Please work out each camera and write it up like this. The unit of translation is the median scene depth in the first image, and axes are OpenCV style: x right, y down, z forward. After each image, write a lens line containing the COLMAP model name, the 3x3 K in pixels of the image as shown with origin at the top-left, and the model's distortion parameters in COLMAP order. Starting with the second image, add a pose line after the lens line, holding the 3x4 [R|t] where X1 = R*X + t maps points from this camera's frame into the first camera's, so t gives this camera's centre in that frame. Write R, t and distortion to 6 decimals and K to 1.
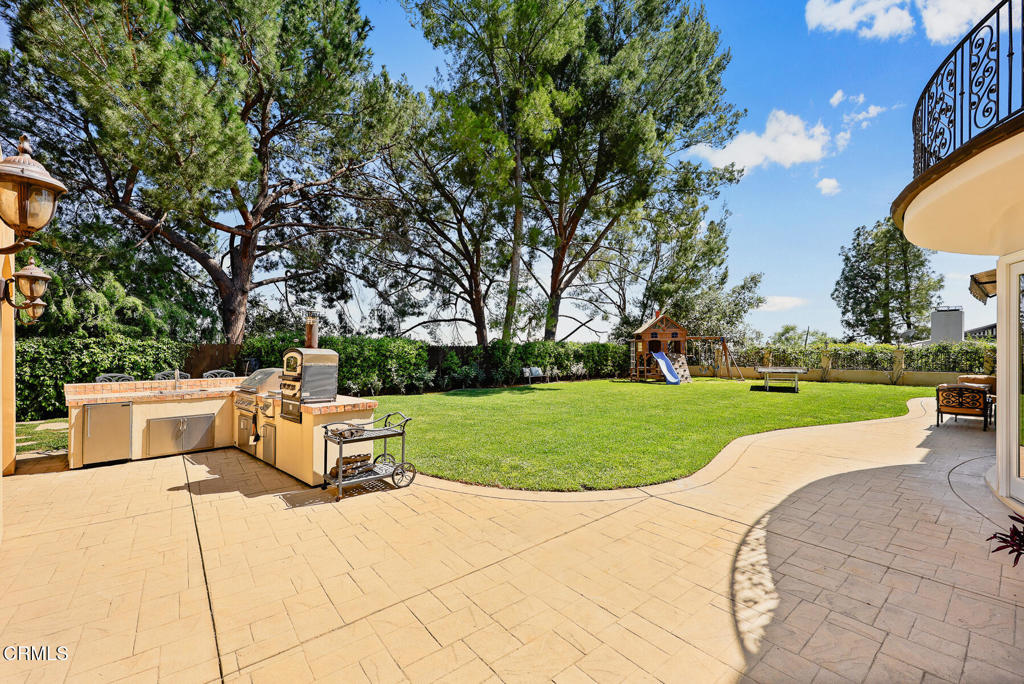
lens RADIAL K [[405.3, 0, 513.4], [0, 405.3, 351.9], [0, 0, 1]] dist [-0.002422, -0.000047]
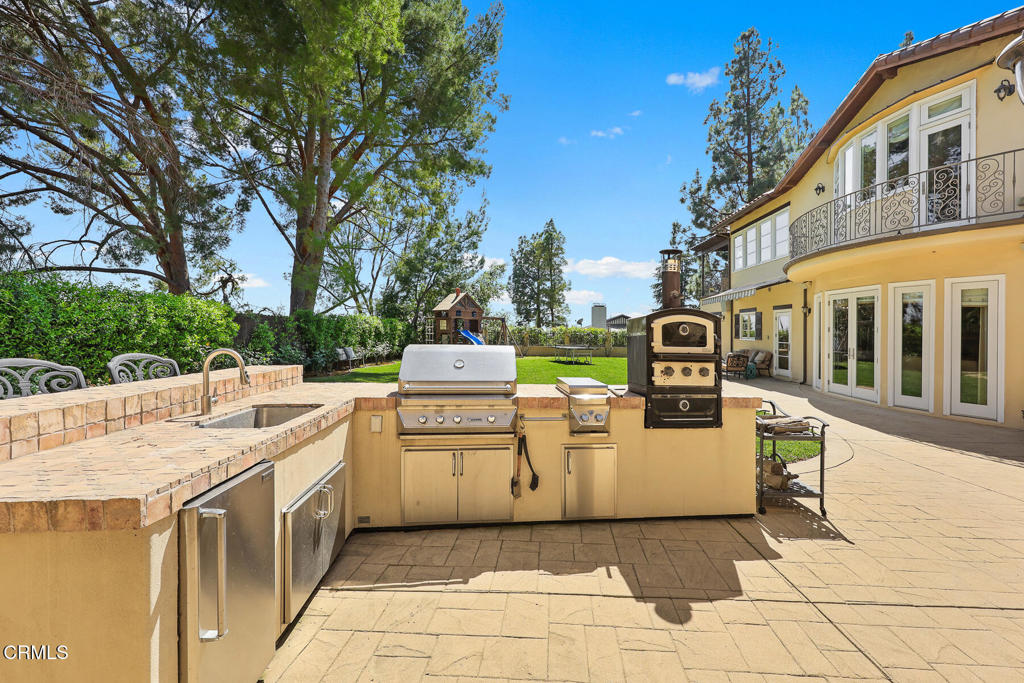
lens RADIAL K [[428.8, 0, 517.8], [0, 428.8, 340.4], [0, 0, 1]] dist [-0.001558, 0.000004]
pose [[0.667597, 0.002189, 0.744519, -0.334806], [-0.016790, 0.999786, 0.012116, 0.009443], [-0.744333, -0.020589, 0.667491, 0.211607]]
